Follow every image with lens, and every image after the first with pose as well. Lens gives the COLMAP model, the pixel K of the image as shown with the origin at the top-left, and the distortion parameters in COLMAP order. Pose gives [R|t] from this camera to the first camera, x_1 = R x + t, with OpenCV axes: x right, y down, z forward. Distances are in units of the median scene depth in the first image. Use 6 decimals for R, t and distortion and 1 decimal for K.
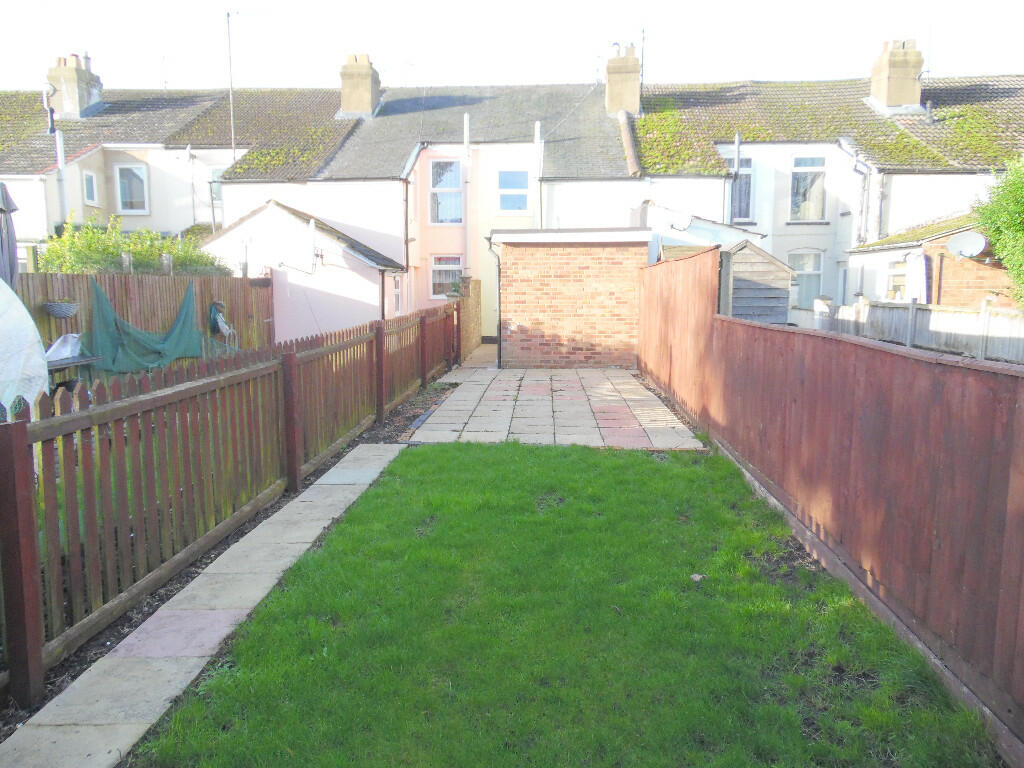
lens RADIAL K [[774.4, 0, 514.3], [0, 774.4, 386.3], [0, 0, 1]] dist [-0.018548, 0.050925]
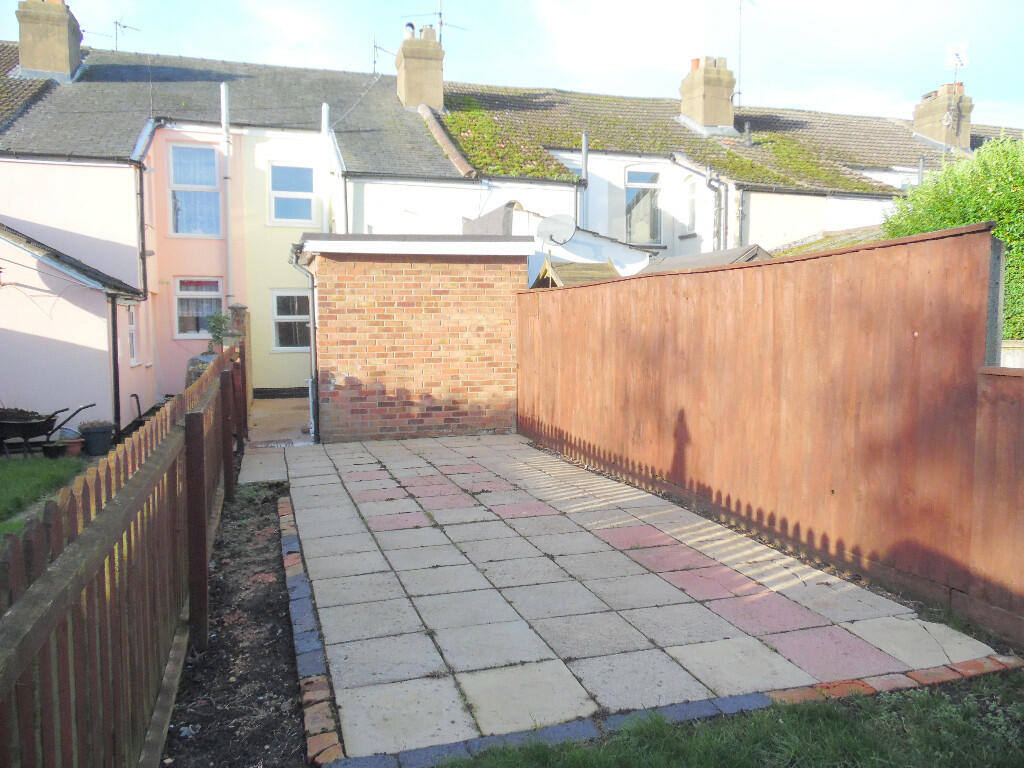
lens RADIAL K [[774.4, 0, 512.0], [0, 774.4, 377.4], [0, 0, 1]] dist [-0.018548, 0.050925]
pose [[0.936857, -0.031131, 0.348325, -0.073908], [0.050921, 0.997558, -0.047803, -0.031266], [-0.345986, 0.062522, 0.936154, 0.258344]]
